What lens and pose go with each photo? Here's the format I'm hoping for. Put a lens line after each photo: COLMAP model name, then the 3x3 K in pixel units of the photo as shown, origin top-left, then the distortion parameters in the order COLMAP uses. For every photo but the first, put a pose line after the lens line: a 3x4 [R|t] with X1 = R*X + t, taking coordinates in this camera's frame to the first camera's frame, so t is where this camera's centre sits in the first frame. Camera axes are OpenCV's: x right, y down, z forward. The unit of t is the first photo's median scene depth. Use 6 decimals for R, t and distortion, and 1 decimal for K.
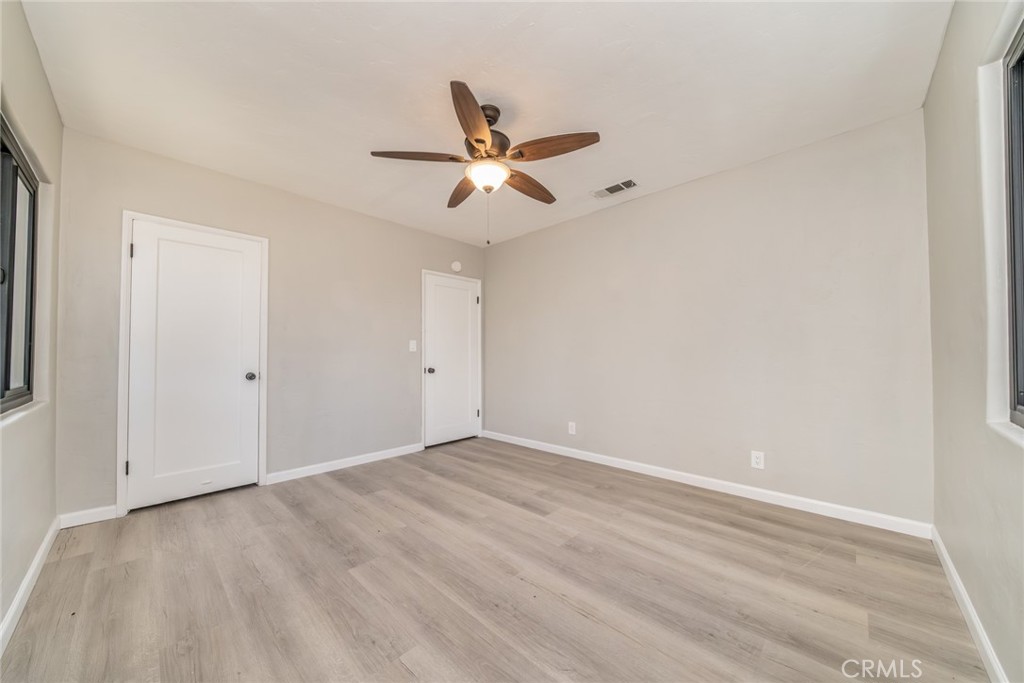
lens RADIAL K [[359.7, 0, 513.2], [0, 359.7, 343.0], [0, 0, 1]] dist [-0.009053, 0.000426]
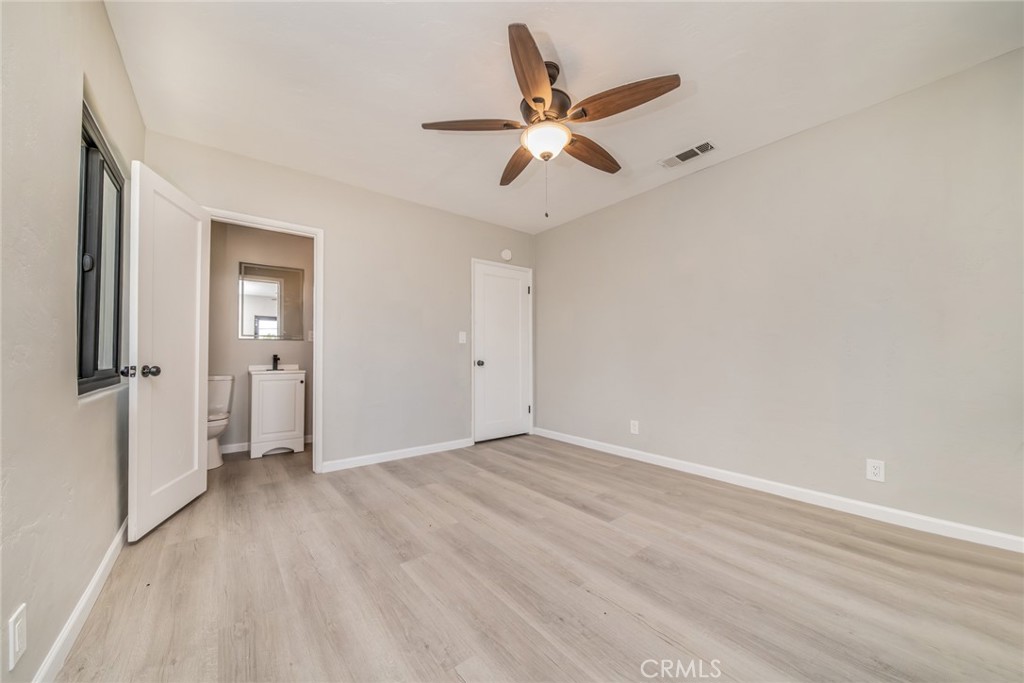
lens RADIAL K [[359.7, 0, 505.0], [0, 359.7, 349.1], [0, 0, 1]] dist [-0.009053, 0.000426]
pose [[0.990094, 0.001030, -0.140402, -0.049028], [-0.000224, 0.999983, 0.005755, 0.054841], [0.140405, -0.005667, 0.990078, 0.095173]]
